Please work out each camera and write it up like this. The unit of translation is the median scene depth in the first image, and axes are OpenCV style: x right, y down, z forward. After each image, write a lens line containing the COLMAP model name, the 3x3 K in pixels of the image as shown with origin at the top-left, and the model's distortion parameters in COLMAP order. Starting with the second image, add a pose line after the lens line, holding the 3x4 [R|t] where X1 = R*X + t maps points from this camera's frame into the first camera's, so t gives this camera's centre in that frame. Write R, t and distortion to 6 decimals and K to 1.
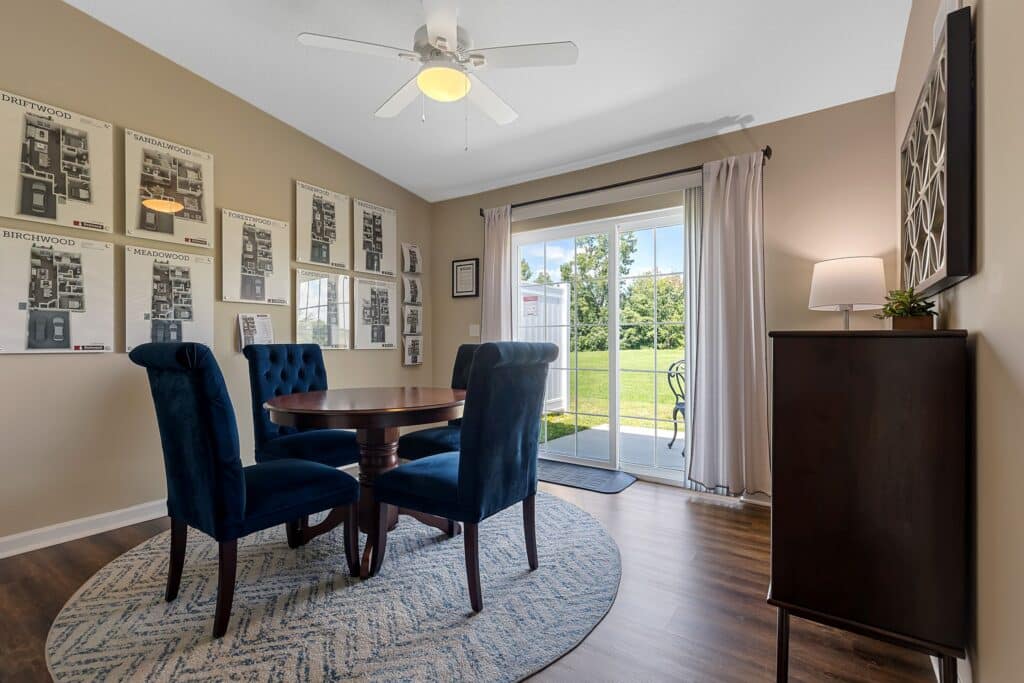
lens RADIAL K [[463.3, 0, 504.4], [0, 463.3, 343.0], [0, 0, 1]] dist [0.002629, -0.000812]
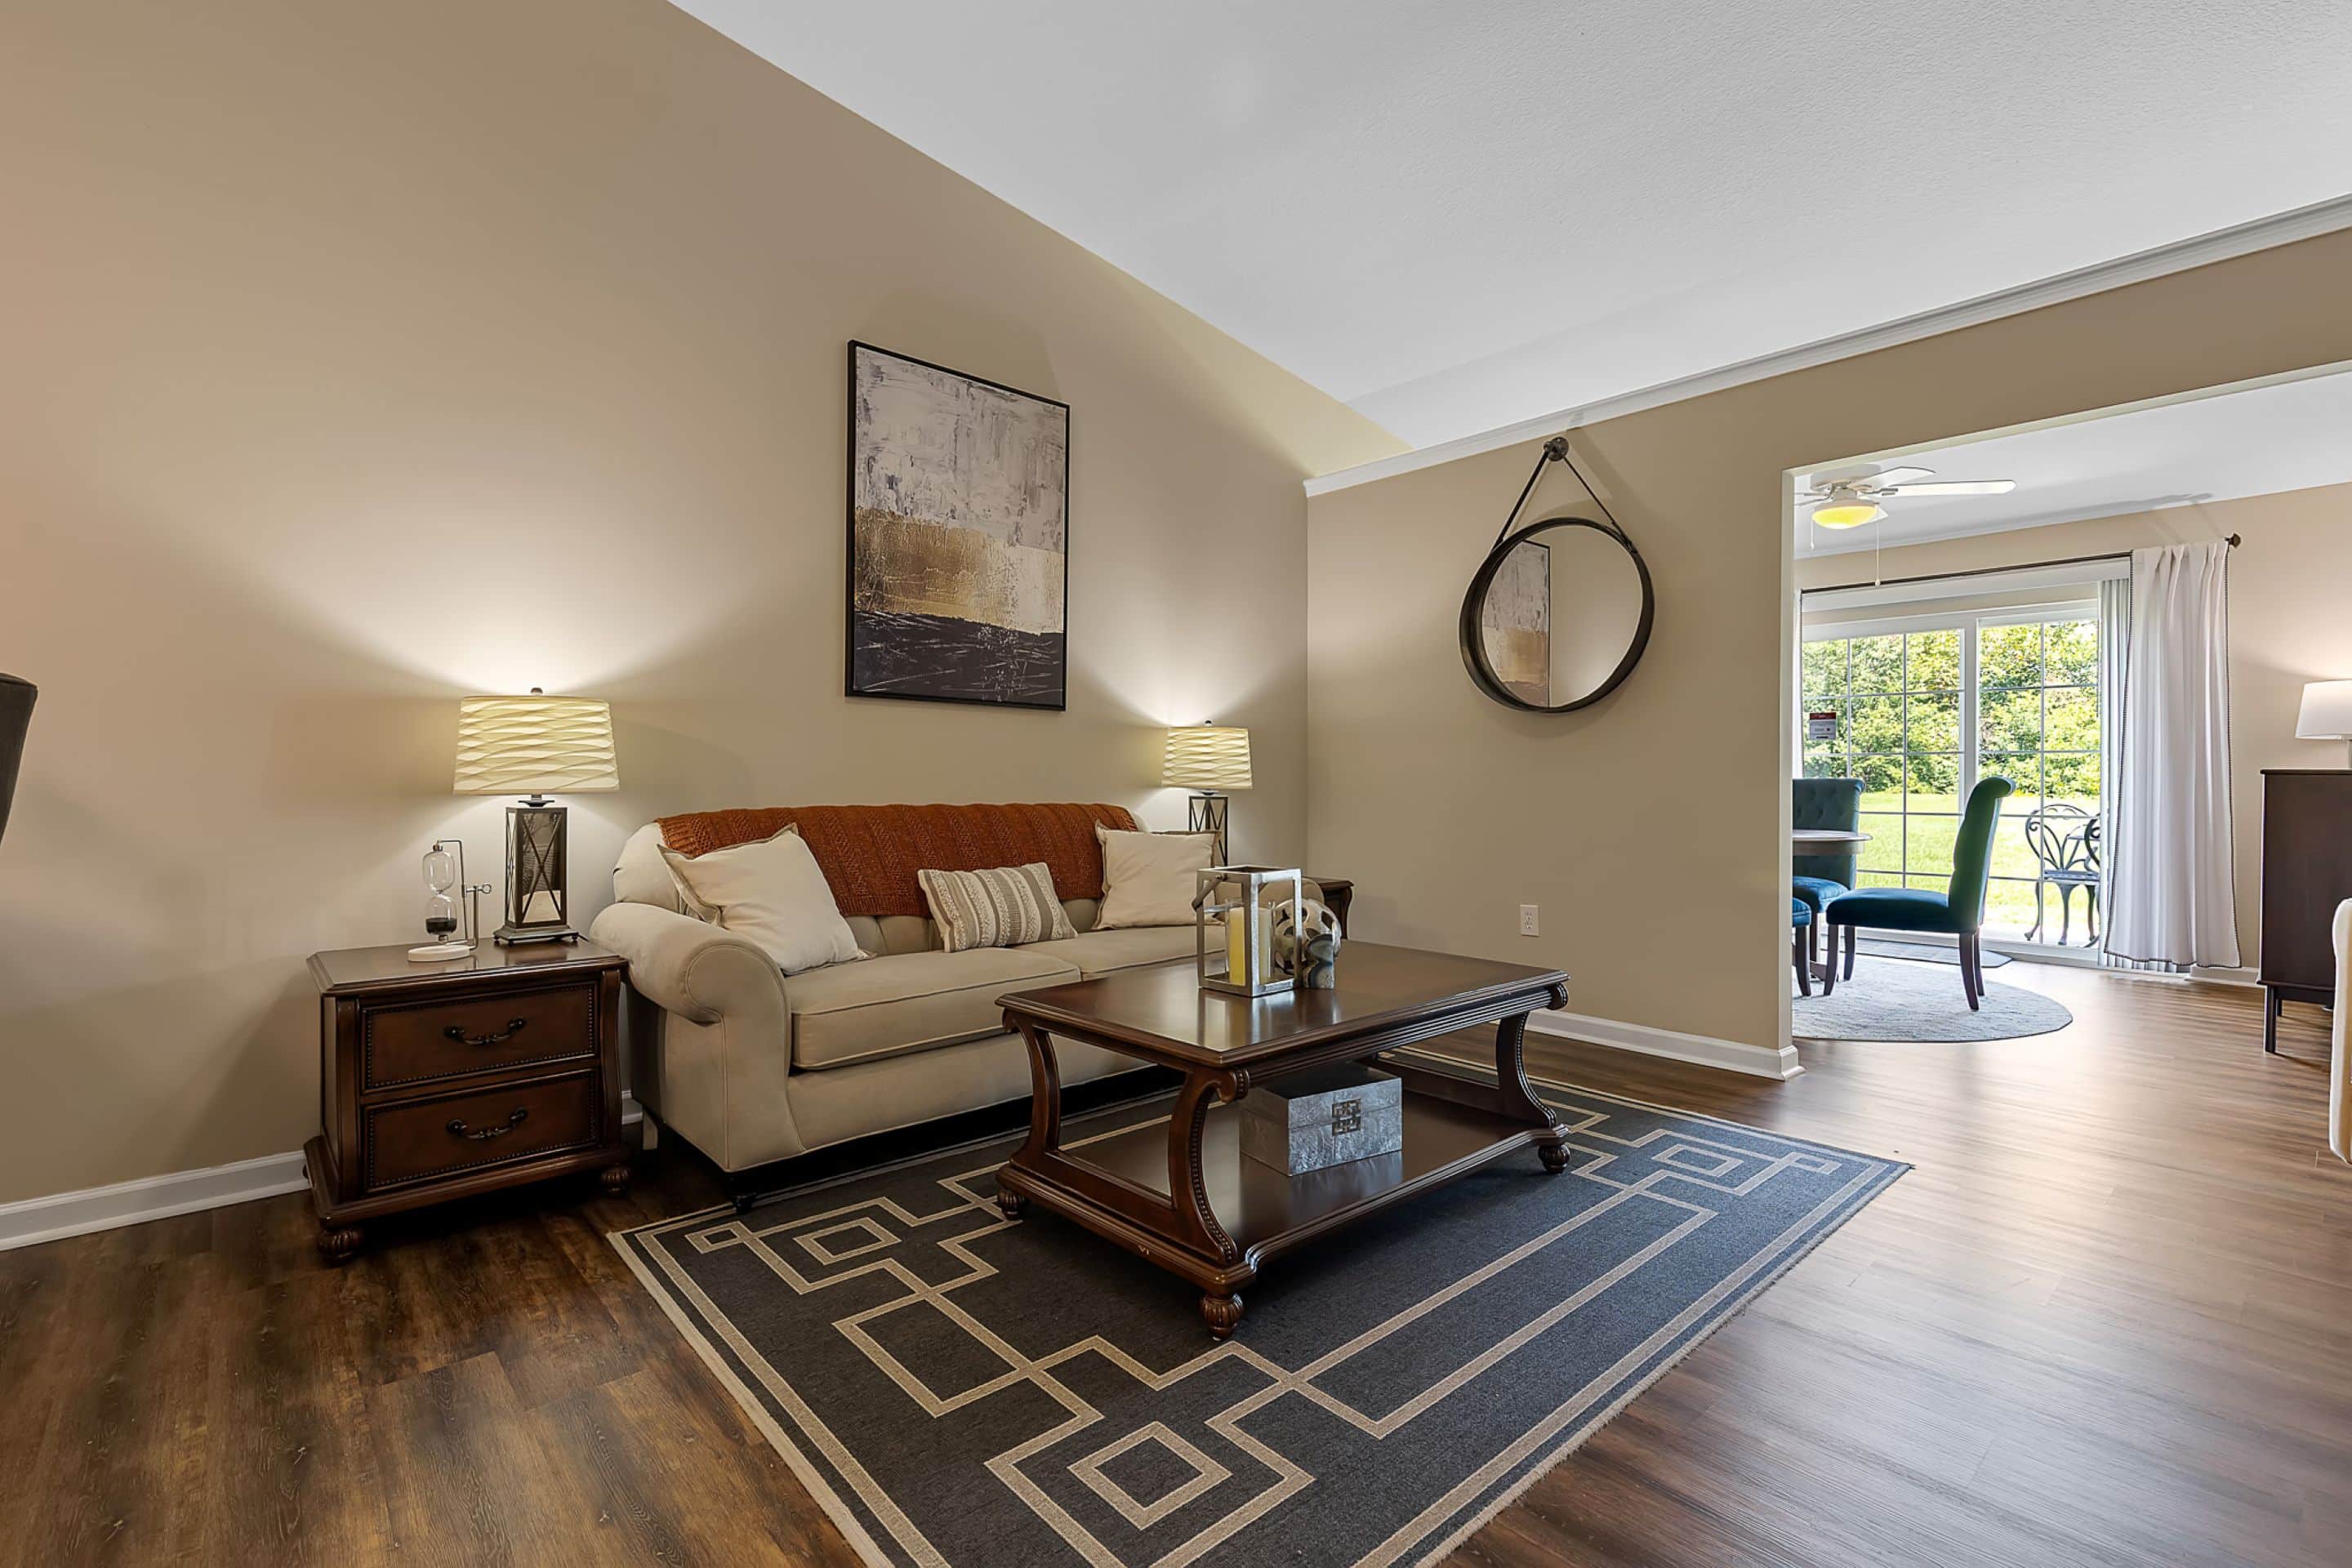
lens RADIAL K [[1064.1, 0, 1143.1], [0, 1064.1, 782.5], [0, 0, 1]] dist [0.002629, -0.000812]
pose [[0.971205, 0.004423, -0.238203, -0.771578], [-0.003004, 0.999976, 0.006319, 0.002052], [0.238225, -0.005422, 0.971195, -1.163034]]
